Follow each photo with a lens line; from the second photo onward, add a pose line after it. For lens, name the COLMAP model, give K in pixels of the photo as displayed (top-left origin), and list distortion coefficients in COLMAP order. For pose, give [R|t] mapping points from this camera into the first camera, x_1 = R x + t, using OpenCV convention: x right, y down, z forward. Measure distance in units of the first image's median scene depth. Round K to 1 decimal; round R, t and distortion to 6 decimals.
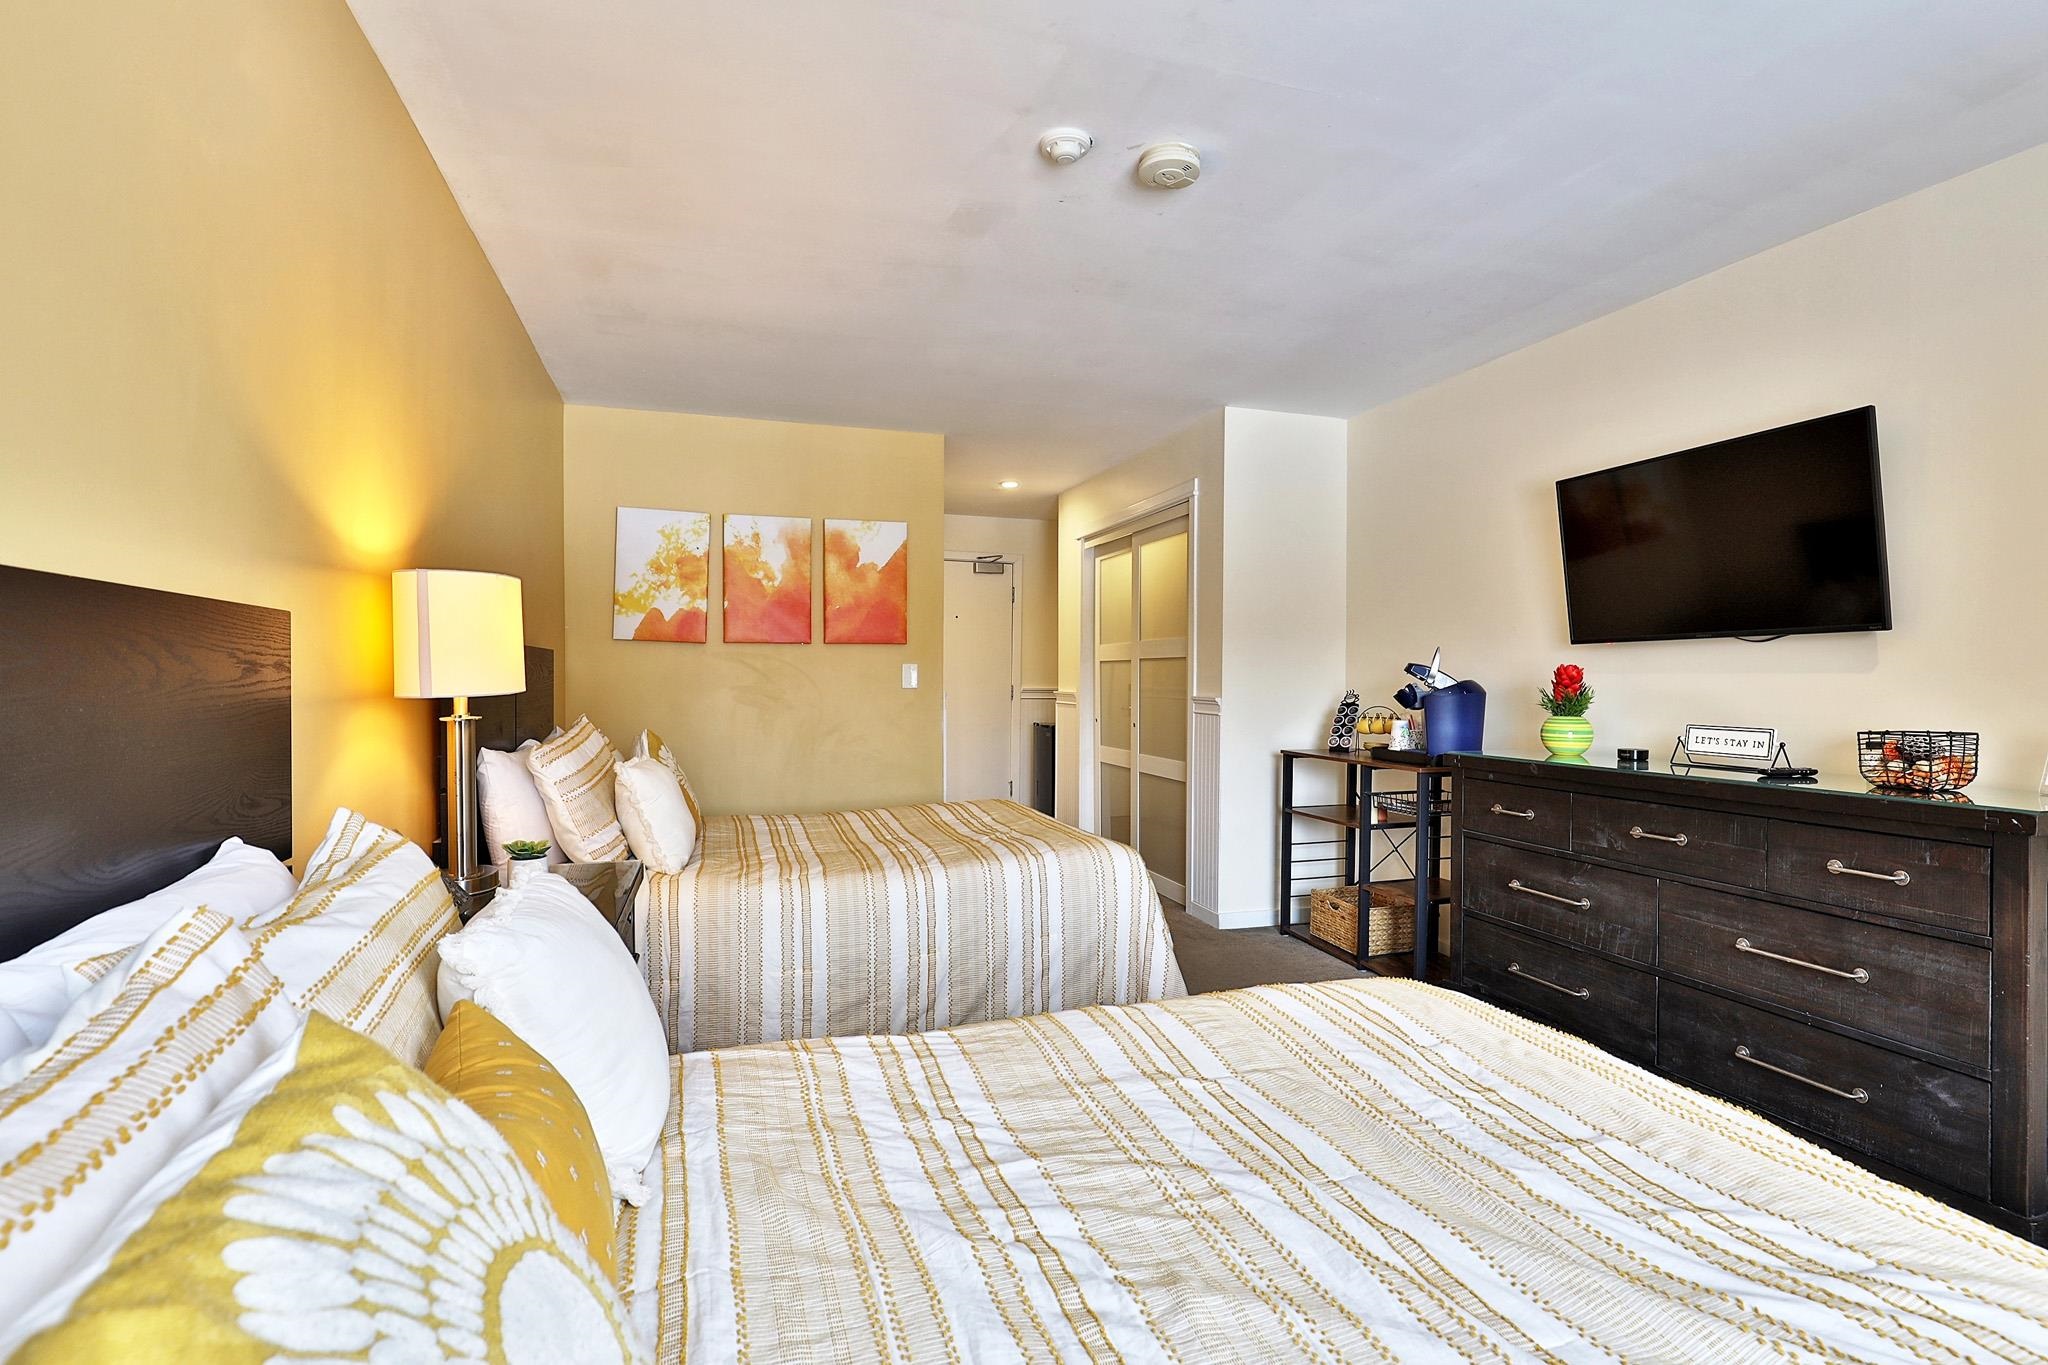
lens RADIAL K [[983.0, 0, 1027.4], [0, 983.0, 685.7], [0, 0, 1]] dist [0.000409, -0.001333]
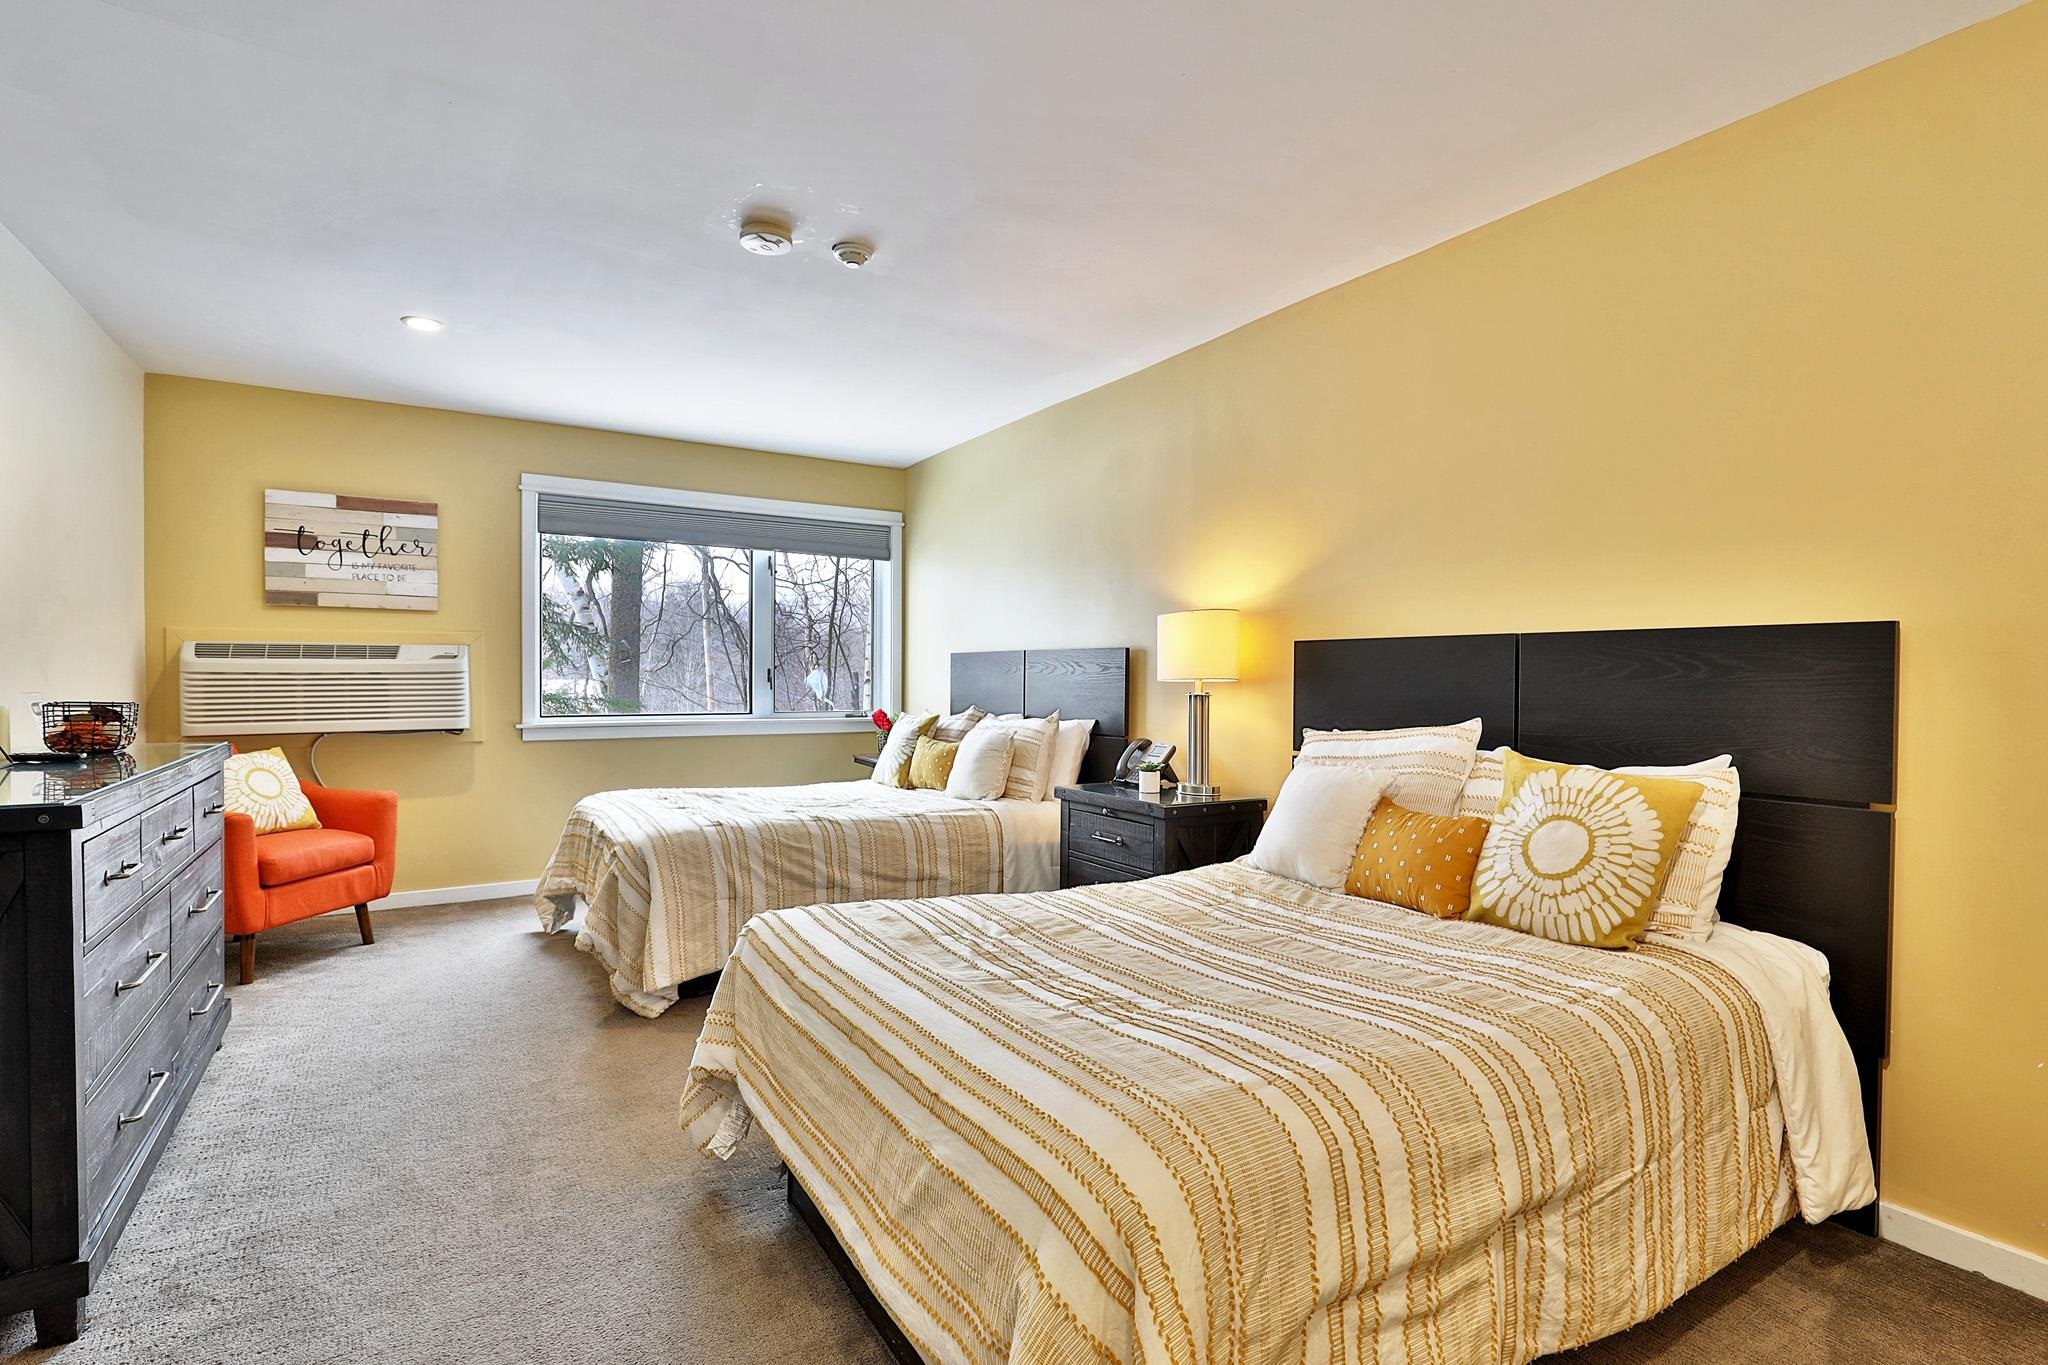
lens RADIAL K [[983.0, 0, 1028.8], [0, 983.0, 681.8], [0, 0, 1]] dist [0.000409, -0.001333]
pose [[-0.965652, -0.002121, -0.259831, 0.112600], [-0.007071, 0.999811, 0.018119, -0.004017], [0.259743, 0.019334, -0.965484, 1.843437]]
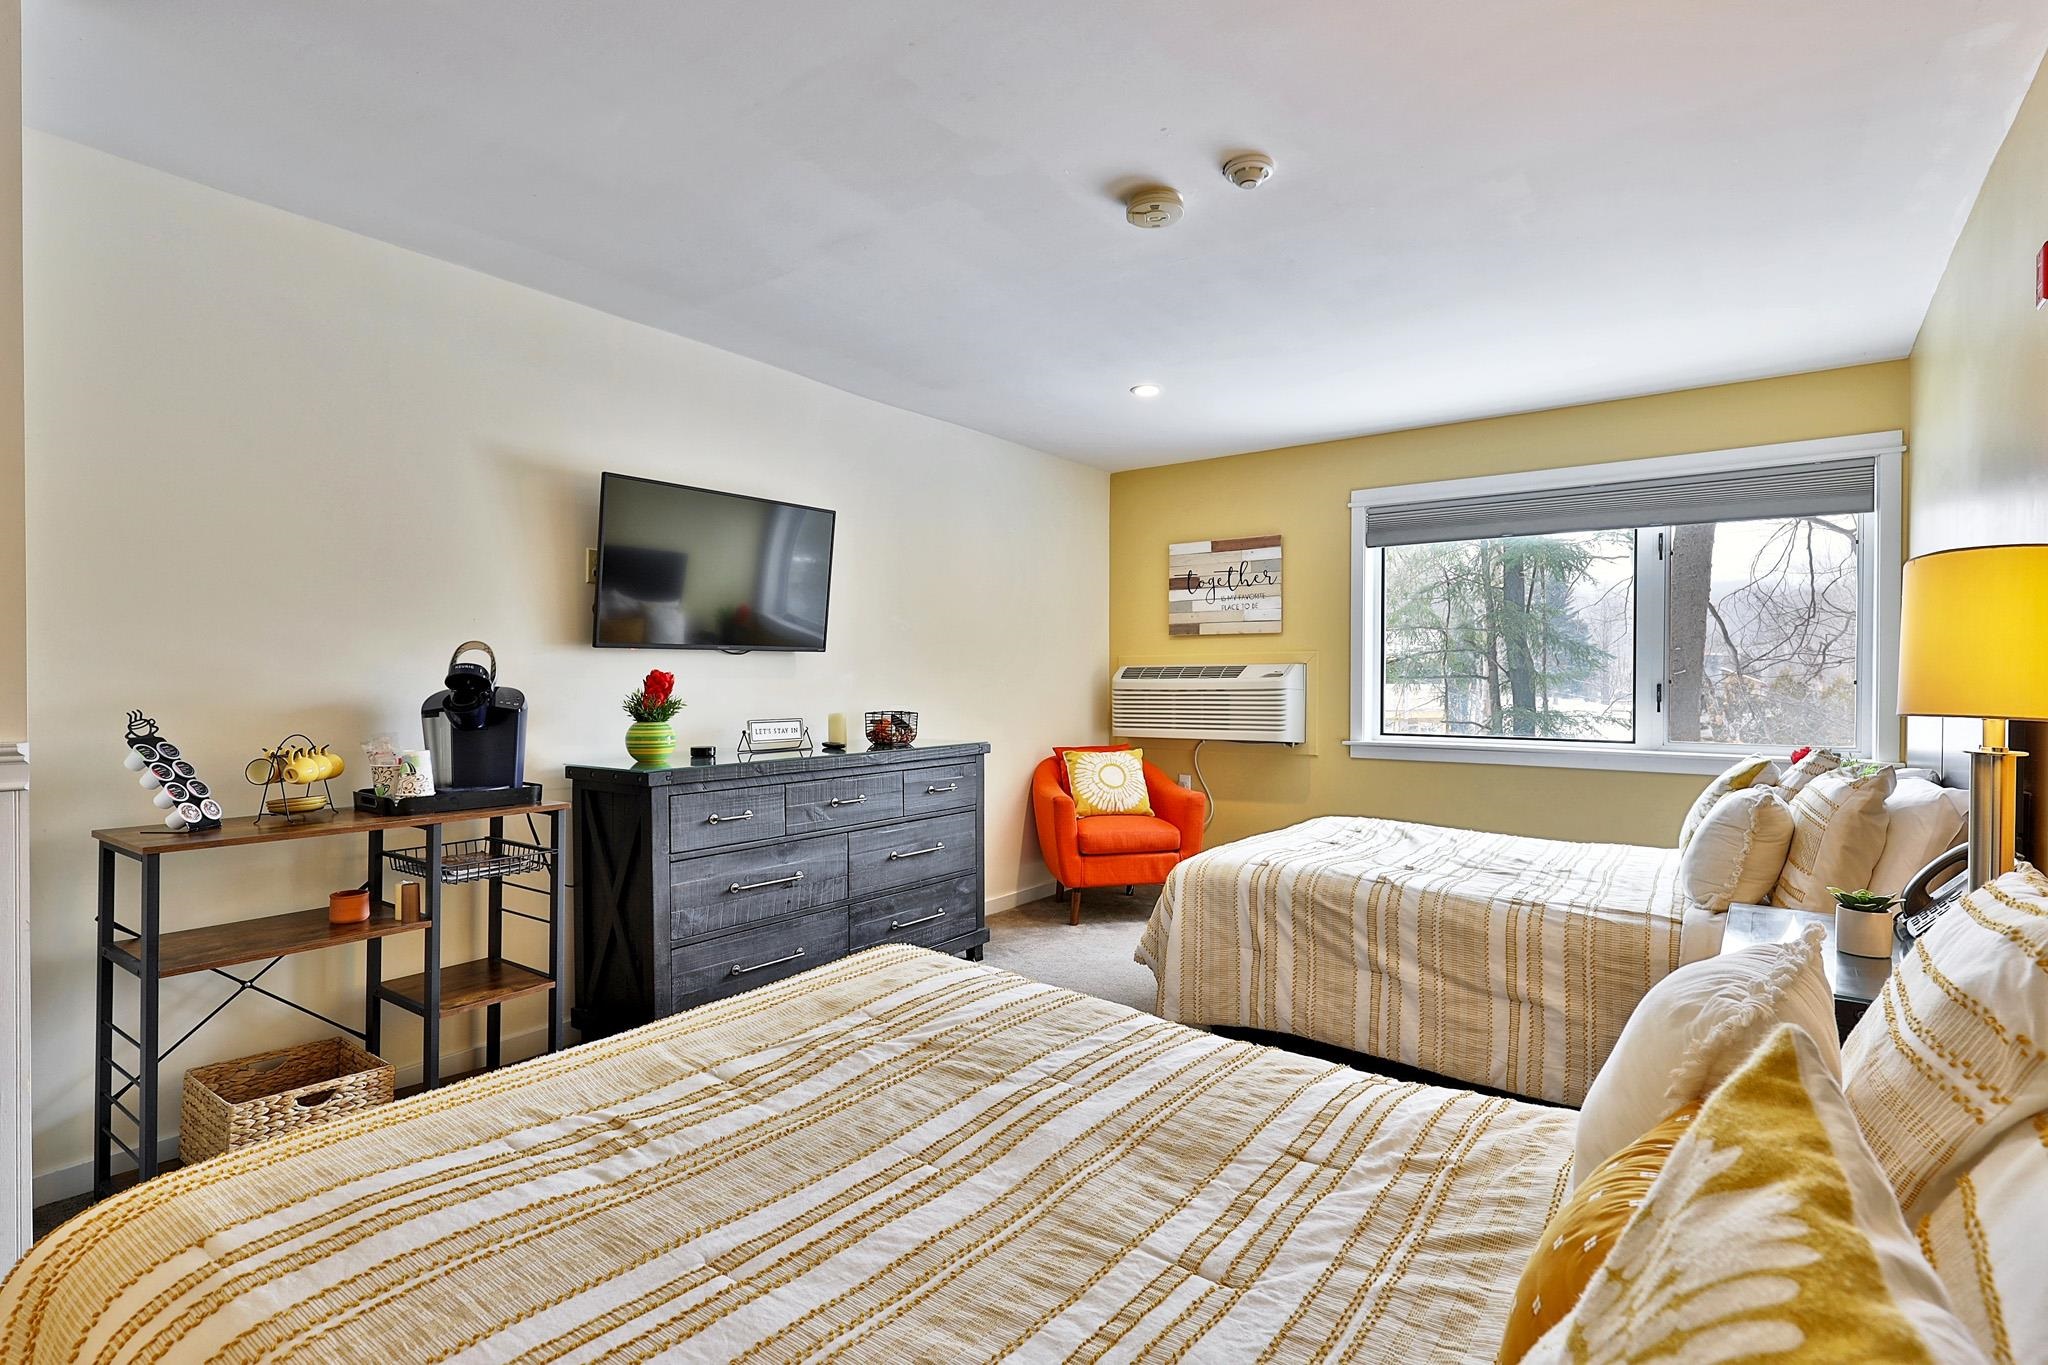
lens RADIAL K [[983.0, 0, 1032.6], [0, 983.0, 685.8], [0, 0, 1]] dist [0.000409, -0.001333]
pose [[-0.594328, -0.003422, 0.804215, -0.524151], [0.009862, 0.999885, 0.011543, -0.014297], [-0.804162, 0.014792, -0.594226, 1.435835]]
